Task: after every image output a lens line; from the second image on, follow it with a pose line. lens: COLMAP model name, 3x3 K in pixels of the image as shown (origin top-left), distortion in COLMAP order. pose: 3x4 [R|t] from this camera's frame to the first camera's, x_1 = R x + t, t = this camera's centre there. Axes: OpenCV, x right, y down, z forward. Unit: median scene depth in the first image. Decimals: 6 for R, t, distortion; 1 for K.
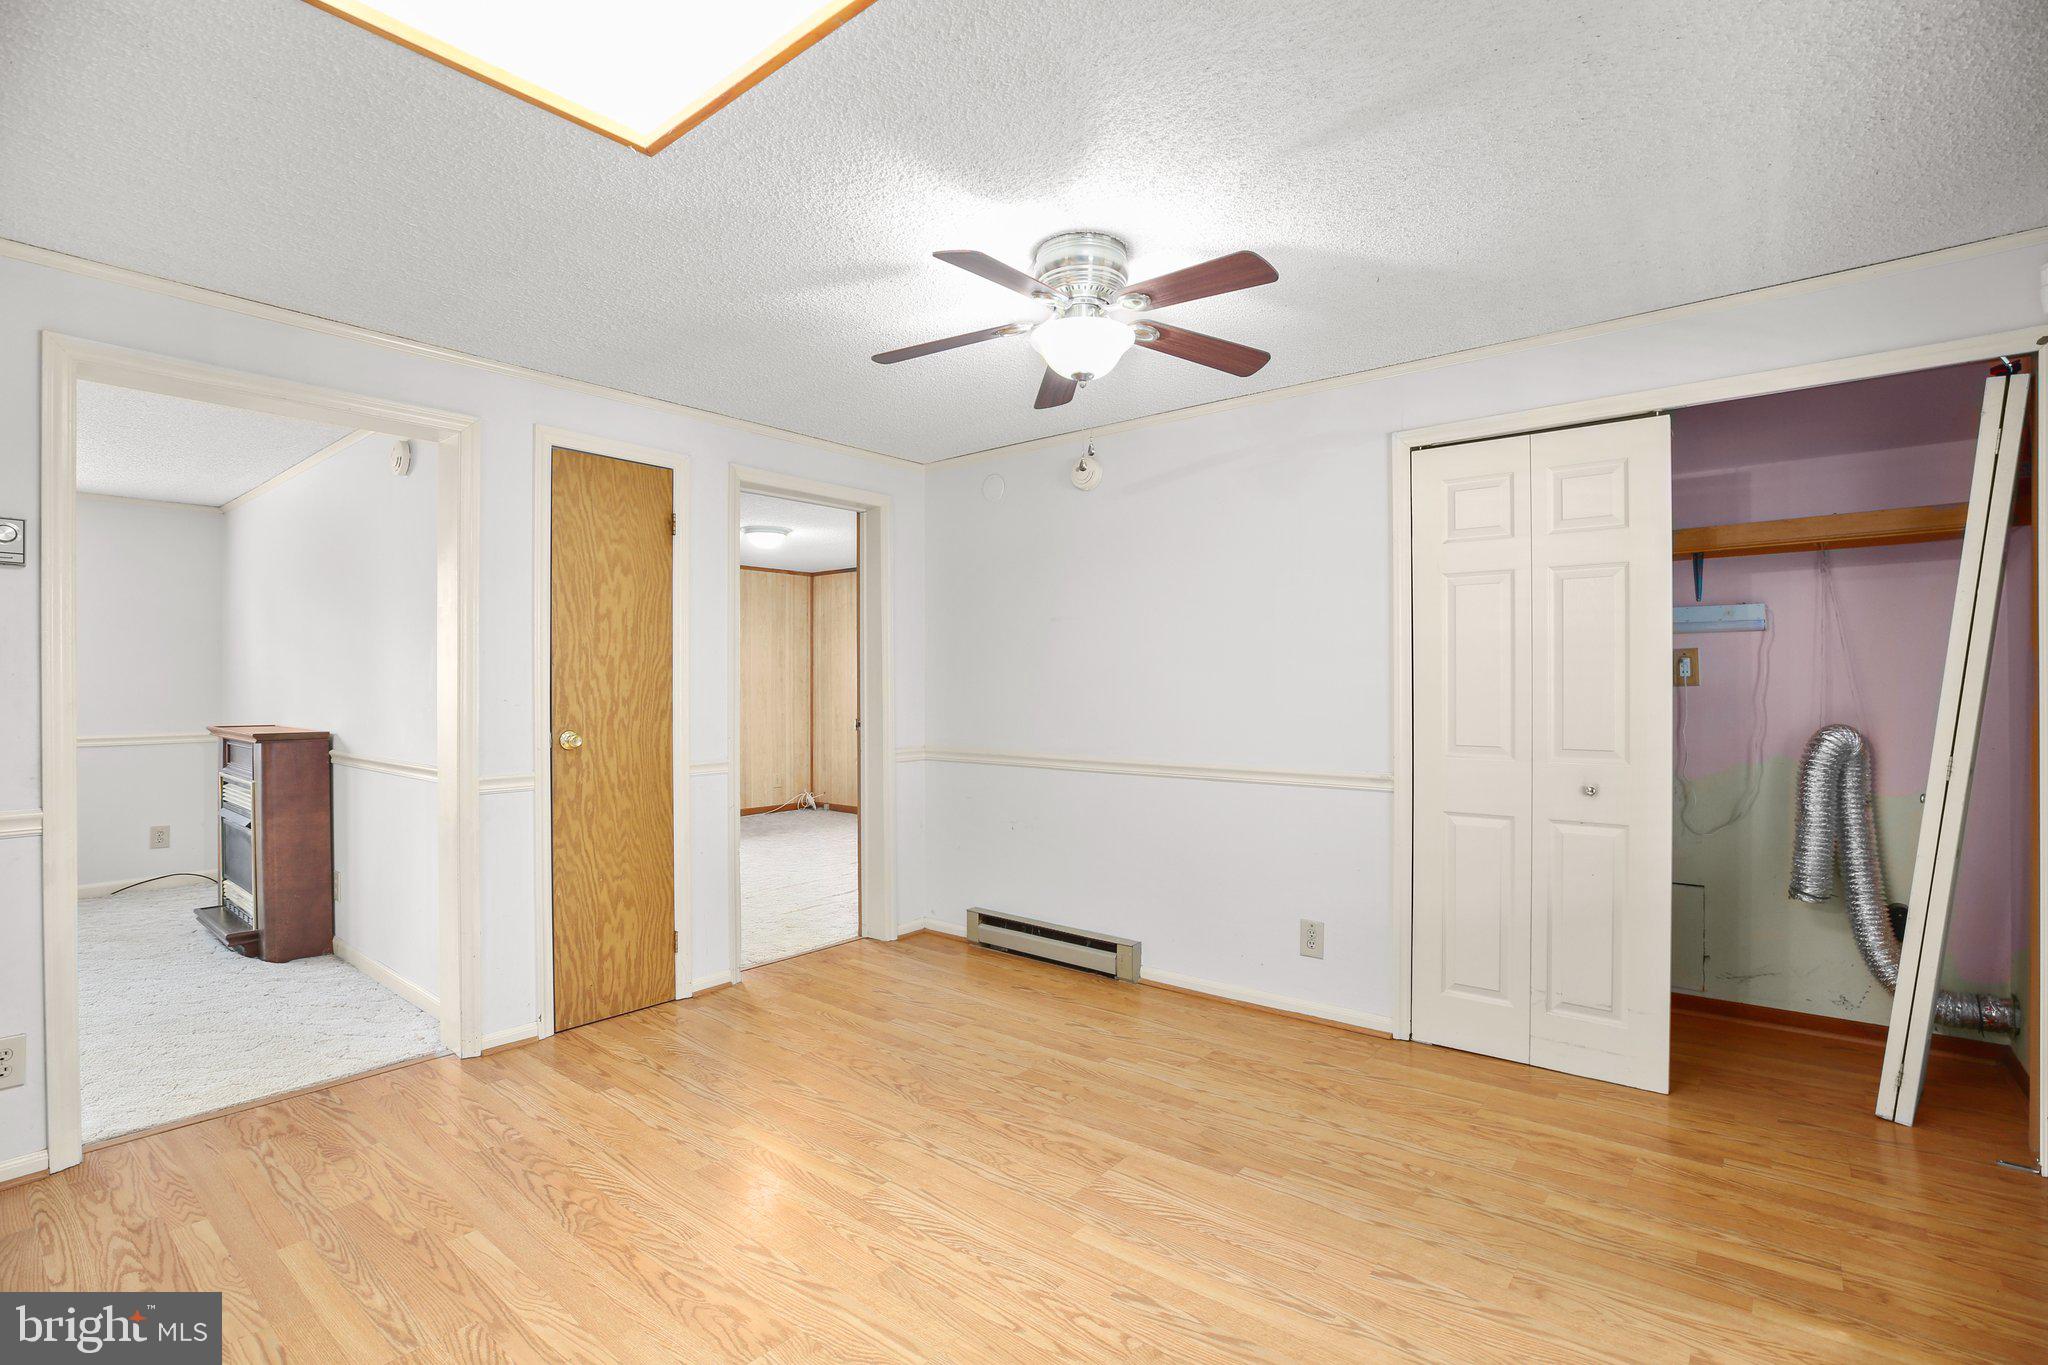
lens RADIAL K [[940.9, 0, 1033.3], [0, 940.9, 685.2], [0, 0, 1]] dist [-0.040393, 0.010246]
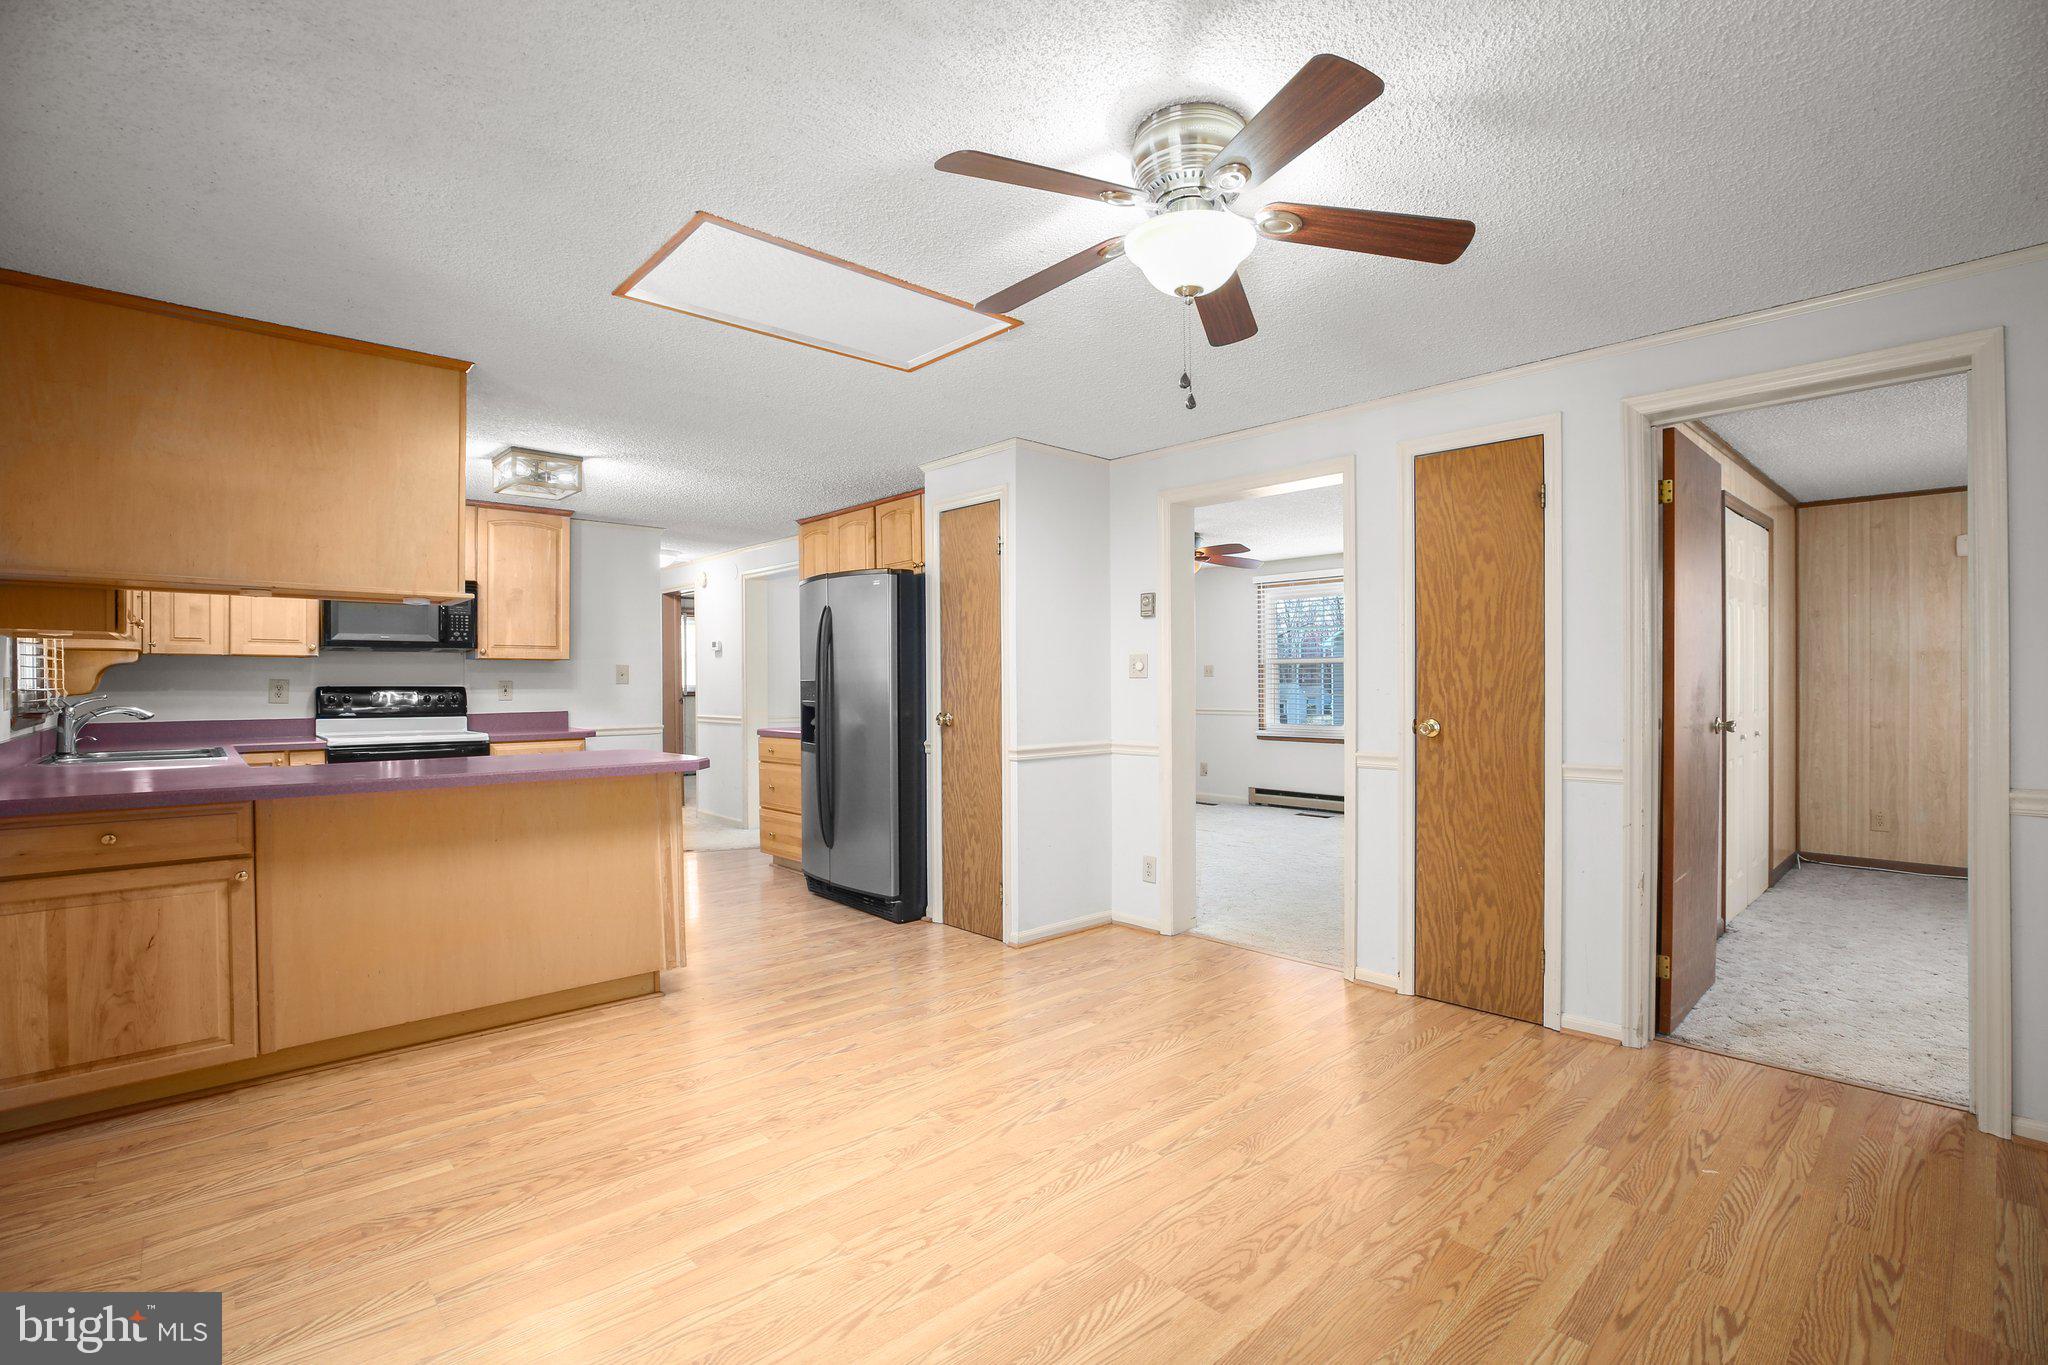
lens RADIAL K [[940.9, 0, 1036.6], [0, 940.9, 684.6], [0, 0, 1]] dist [-0.040393, 0.010246]
pose [[-0.140449, 0.006644, -0.990066, 0.655958], [0.006766, 0.999961, 0.005750, 0.000364], [0.990065, -0.005891, -0.140488, 0.745109]]
